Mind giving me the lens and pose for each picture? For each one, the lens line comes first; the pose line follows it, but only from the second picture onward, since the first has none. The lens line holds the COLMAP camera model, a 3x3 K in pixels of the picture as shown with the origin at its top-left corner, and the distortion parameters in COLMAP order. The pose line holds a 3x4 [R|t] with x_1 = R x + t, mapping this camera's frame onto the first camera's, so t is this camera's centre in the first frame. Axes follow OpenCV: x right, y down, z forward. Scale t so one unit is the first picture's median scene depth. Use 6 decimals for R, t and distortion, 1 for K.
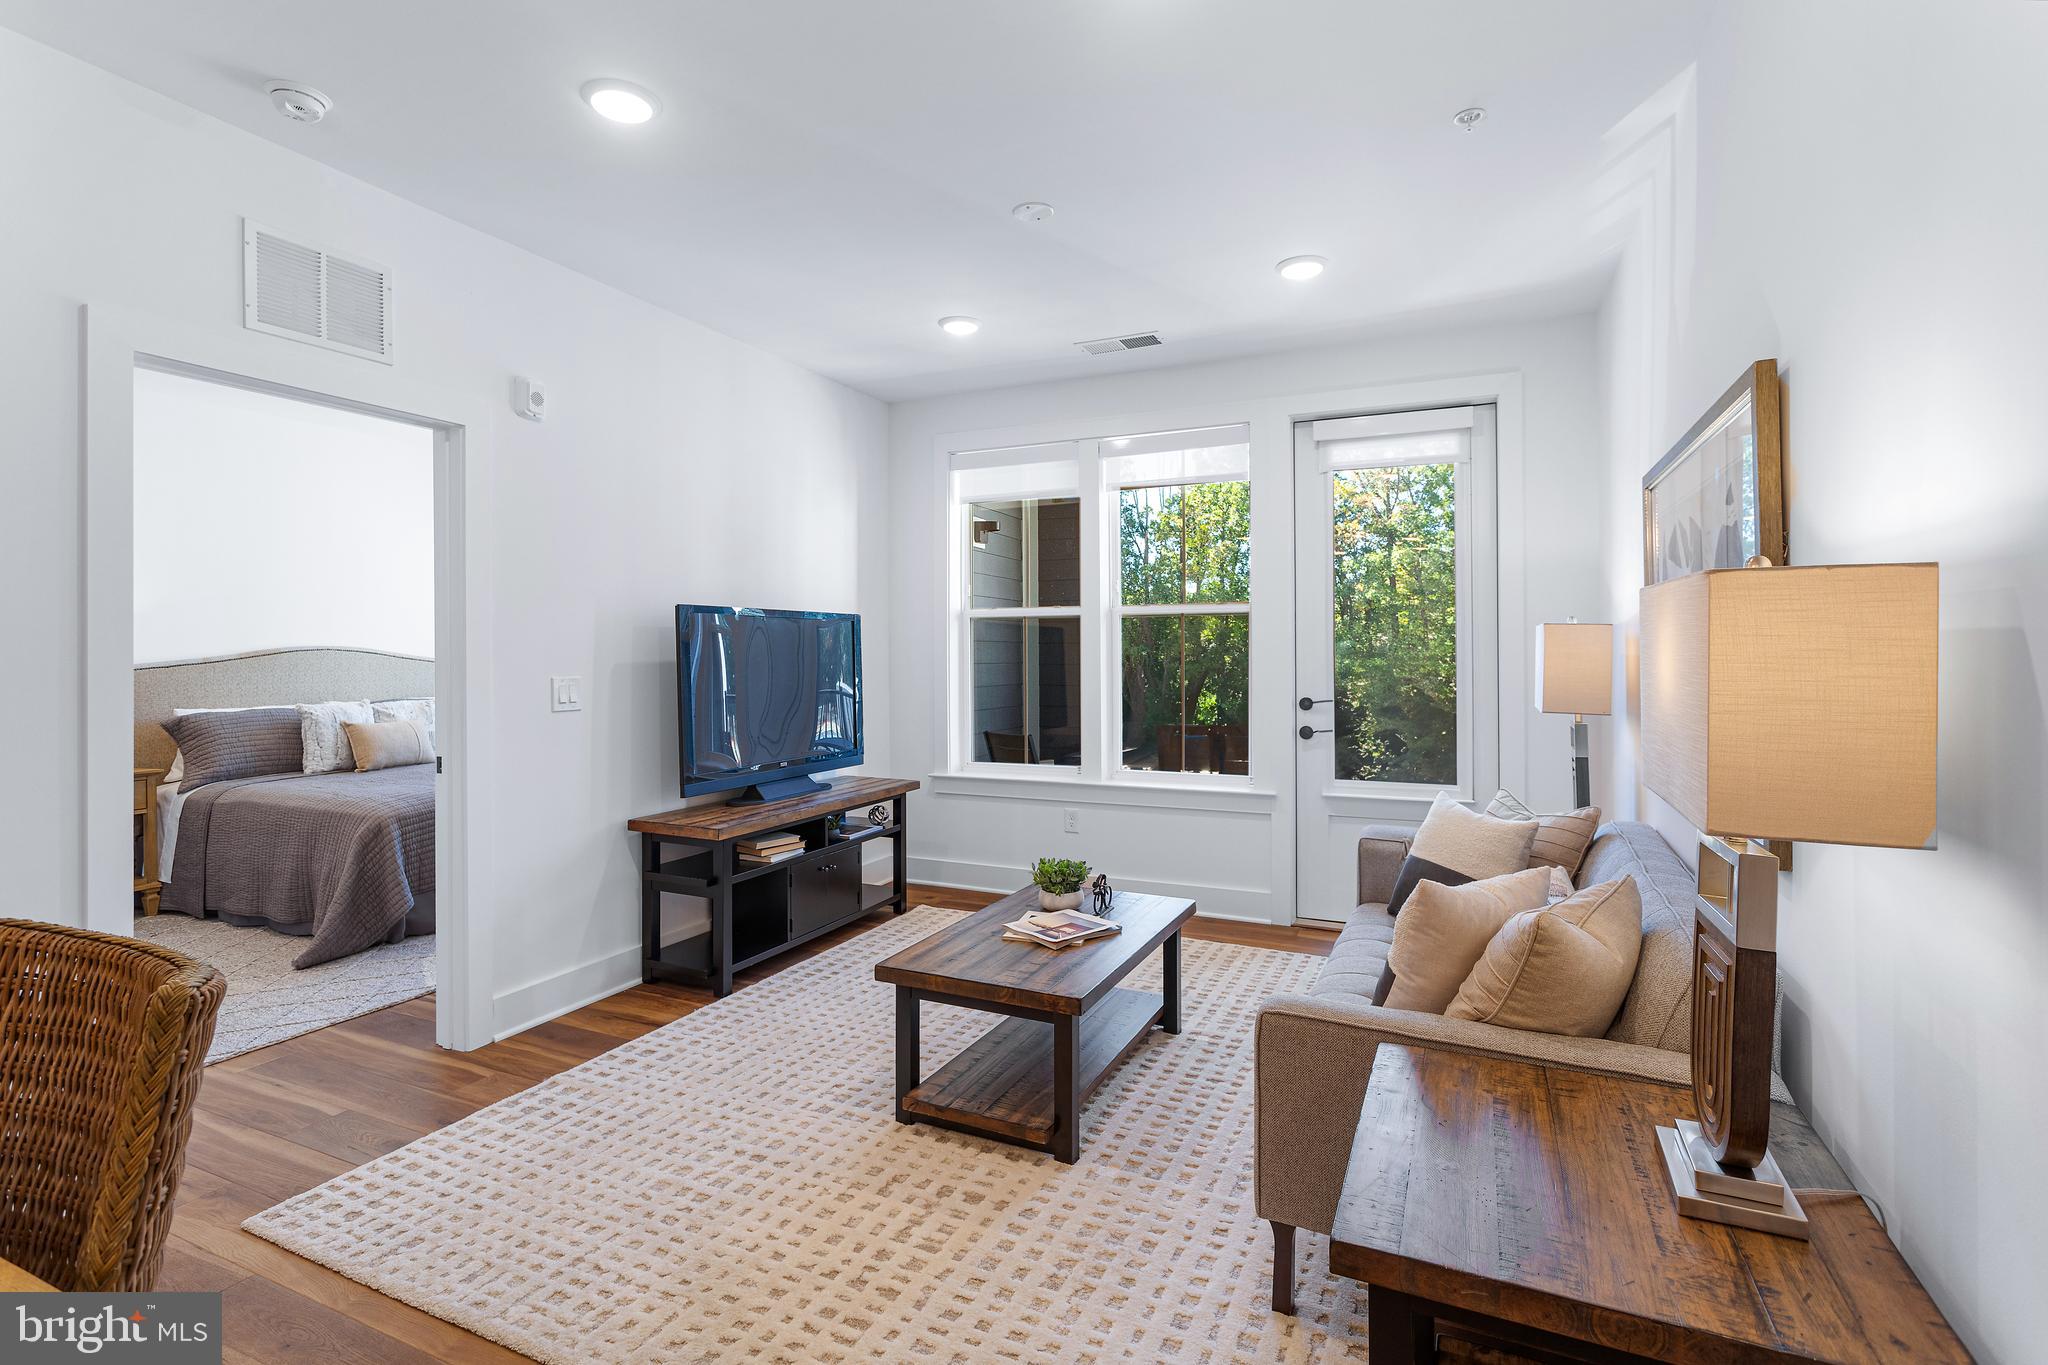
lens RADIAL K [[976.3, 0, 1022.2], [0, 976.3, 652.5], [0, 0, 1]] dist [0.000489, 0.000230]
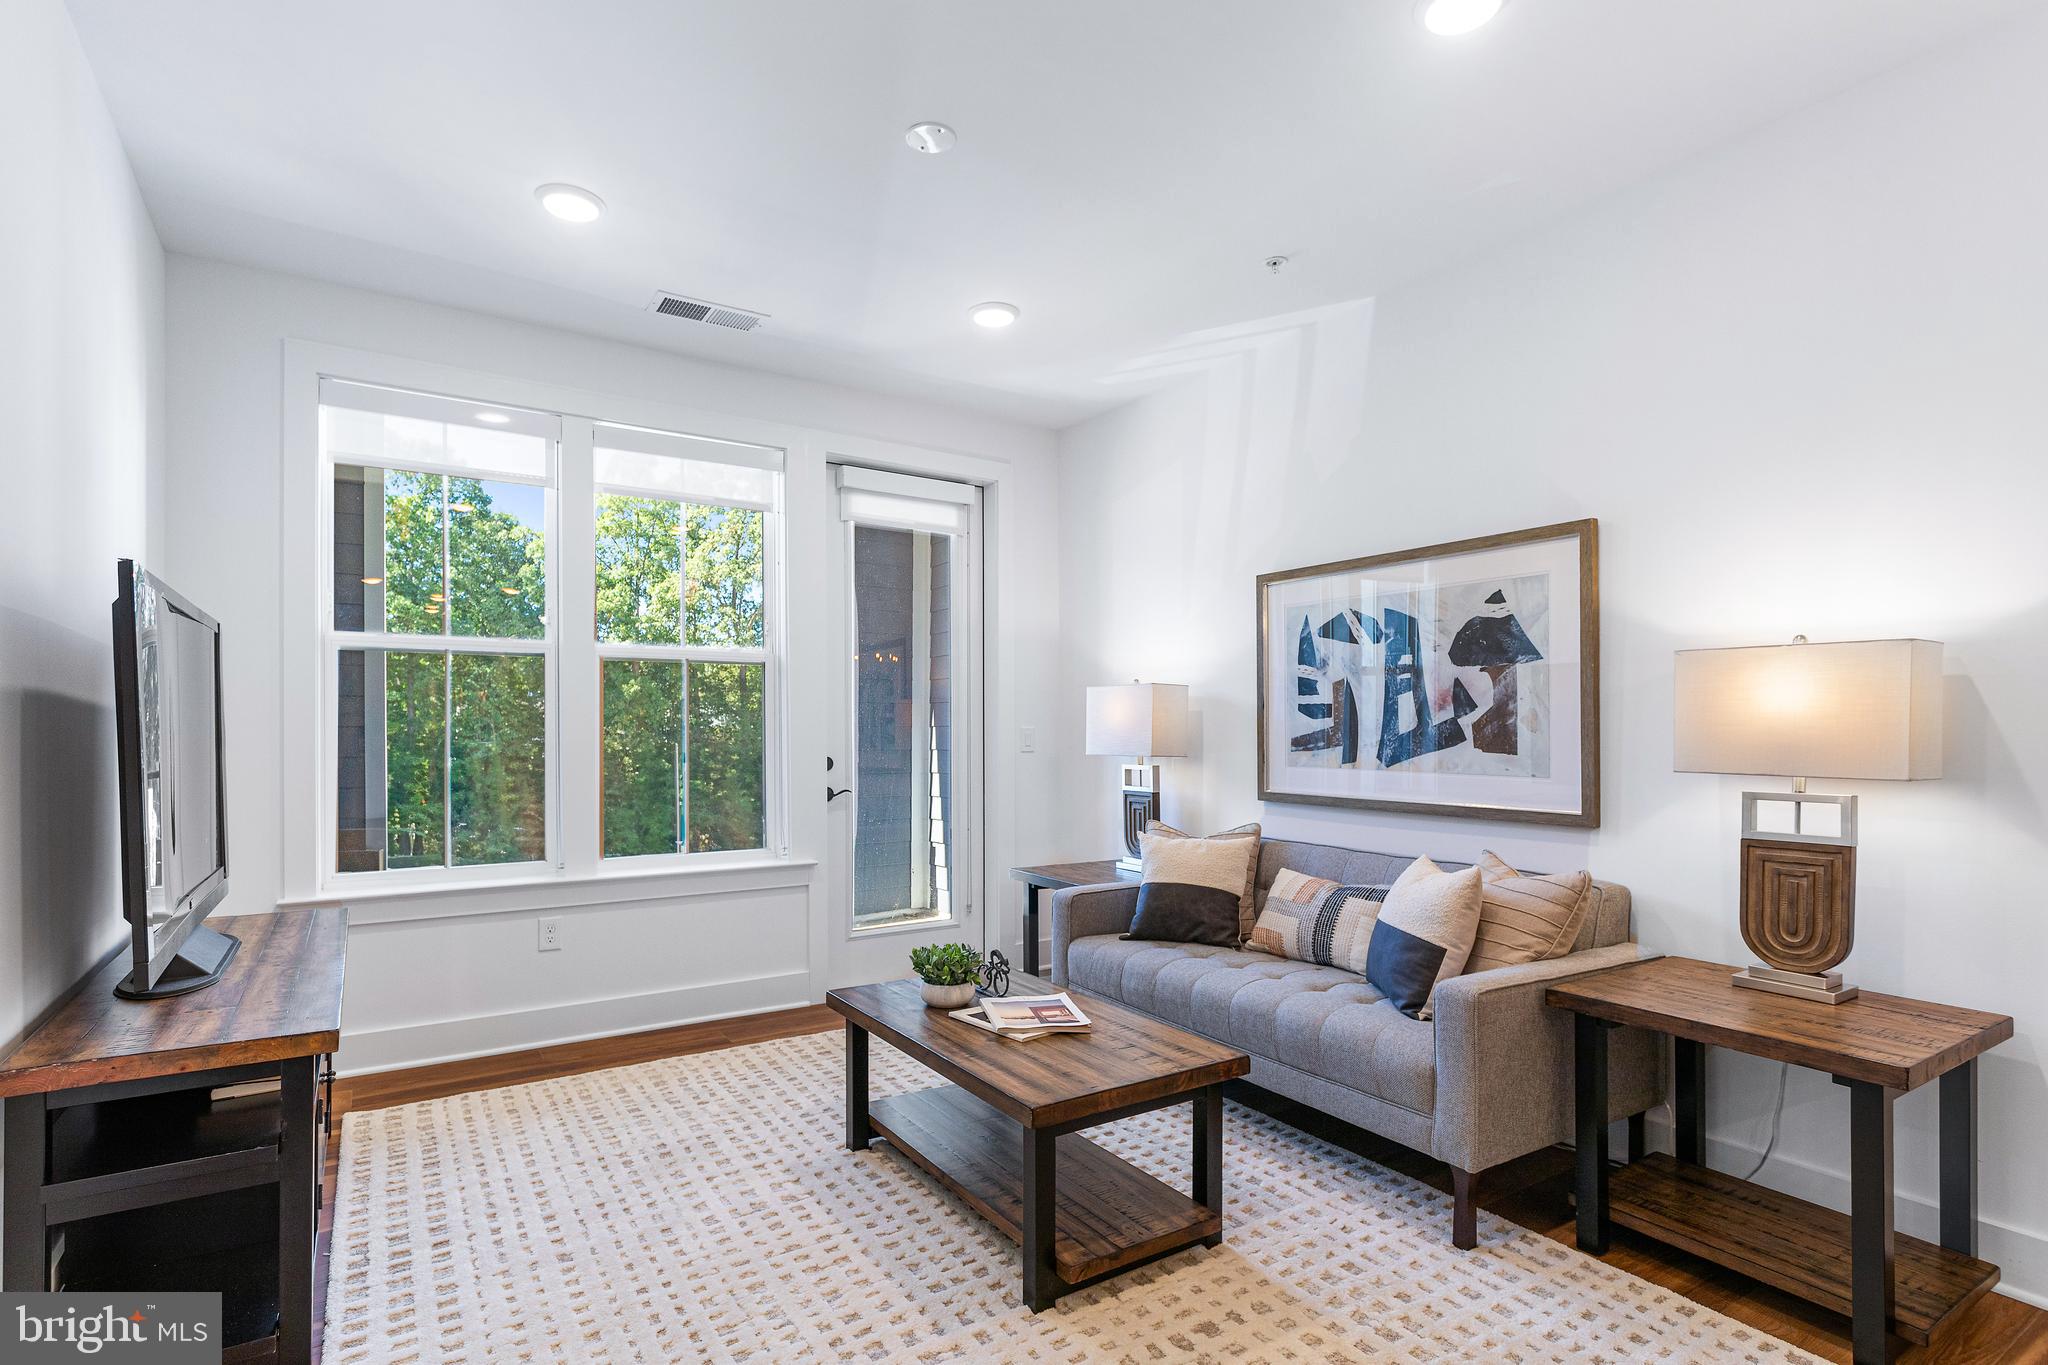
lens RADIAL K [[976.3, 0, 1011.4], [0, 976.3, 759.1], [0, 0, 1]] dist [0.000489, 0.000230]
pose [[0.534620, -0.017214, 0.844917, -0.515697], [0.003344, 0.999828, 0.018254, 0.038613], [-0.845086, -0.006933, 0.534586, 0.438826]]
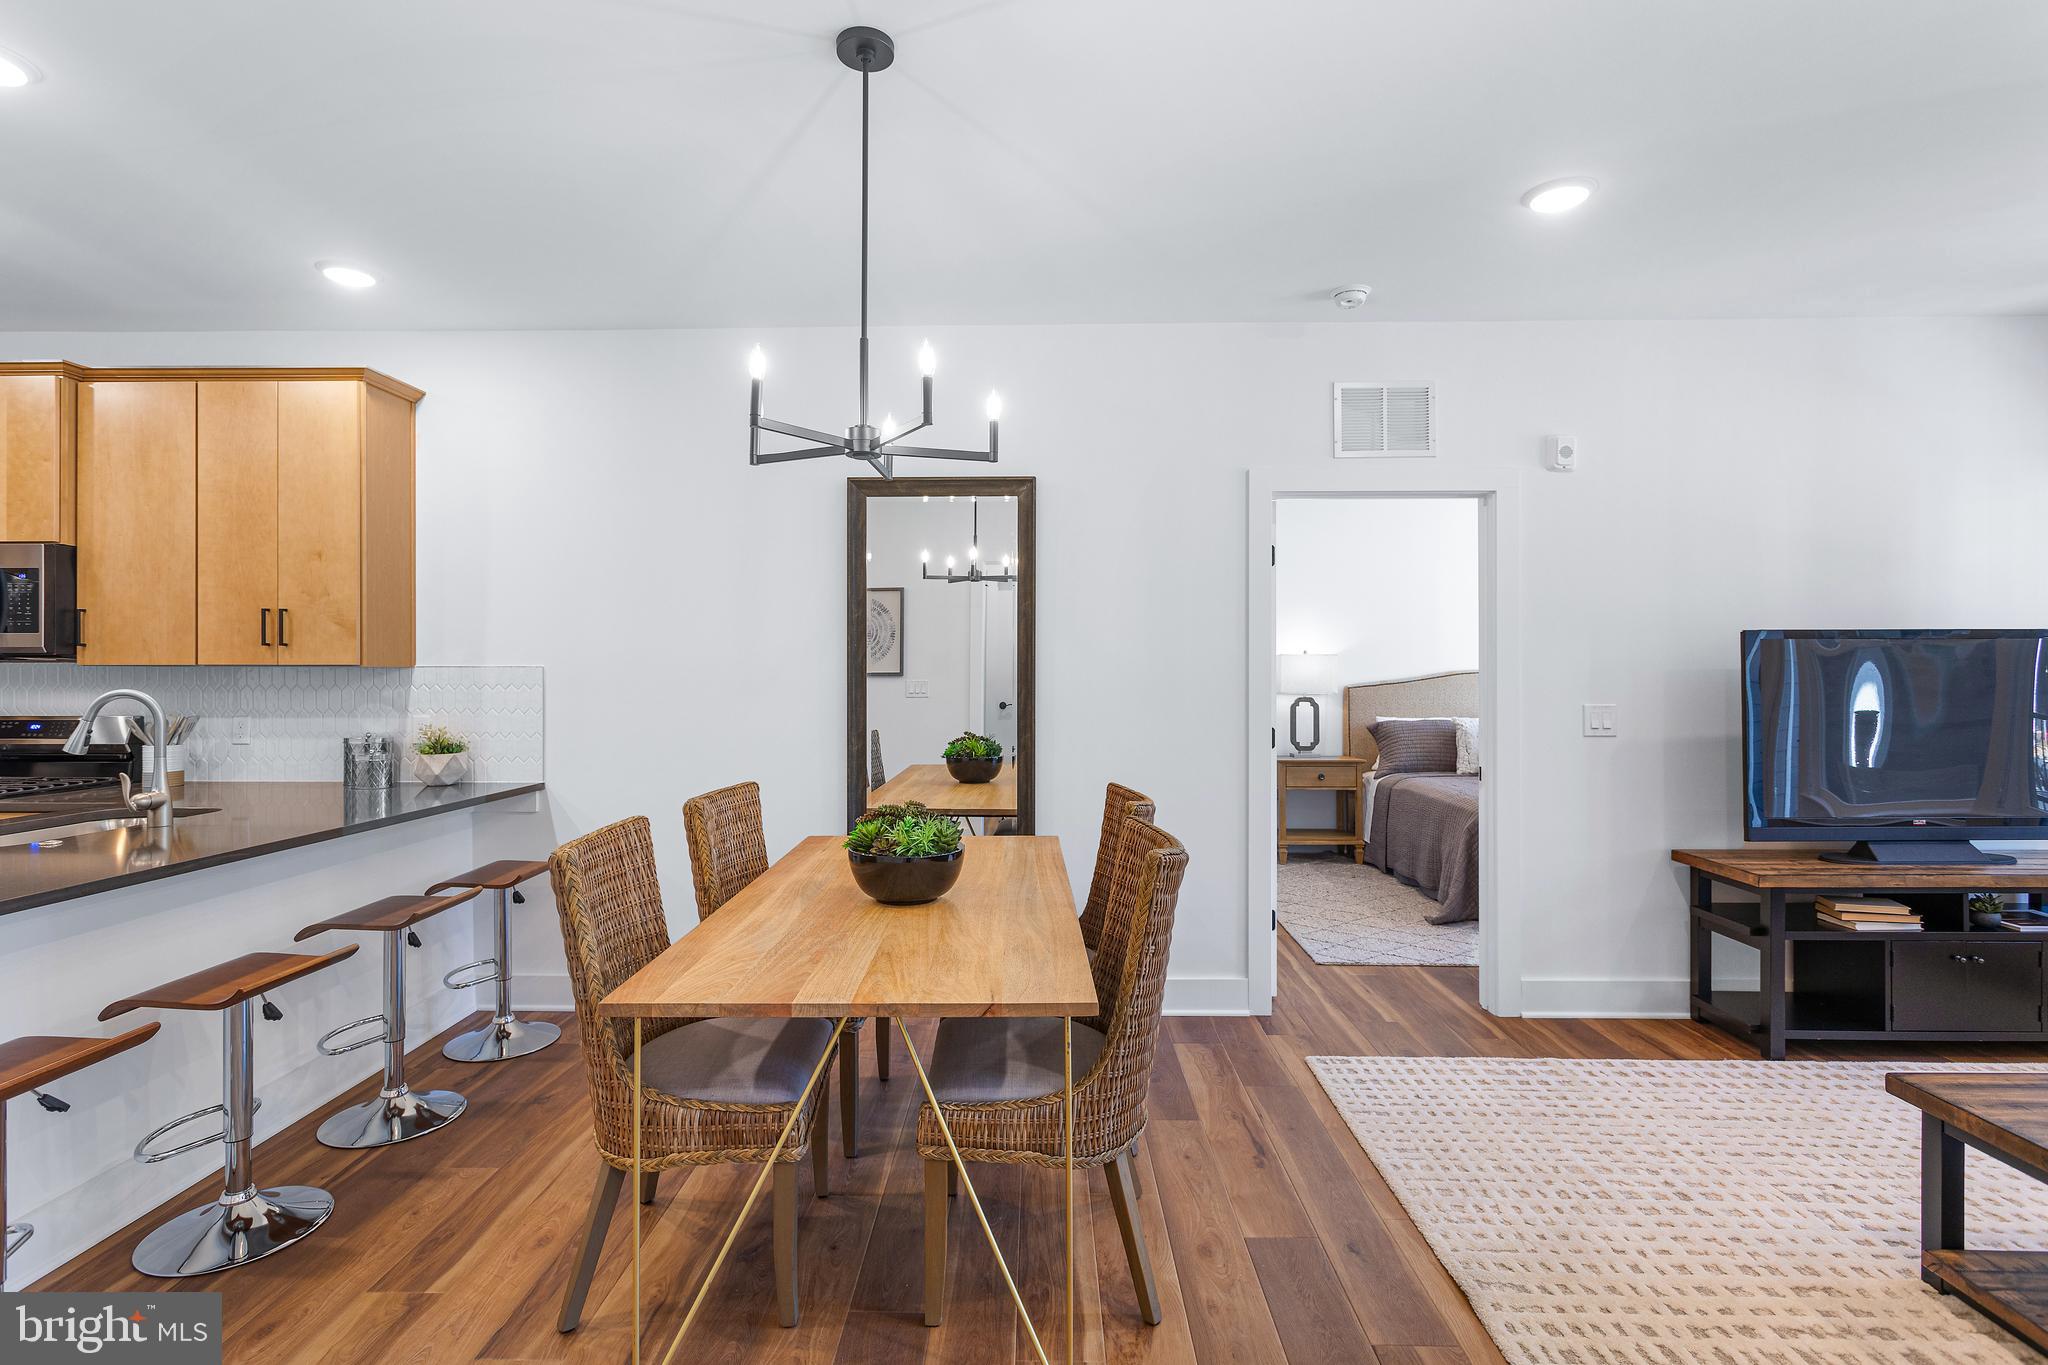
lens RADIAL K [[976.3, 0, 1015.6], [0, 976.3, 677.0], [0, 0, 1]] dist [0.000489, 0.000230]
pose [[0.404266, 0.010205, -0.914585, 0.236057], [-0.003069, 0.999947, 0.009801, -0.012645], [0.914636, -0.001156, 0.404276, -0.015716]]
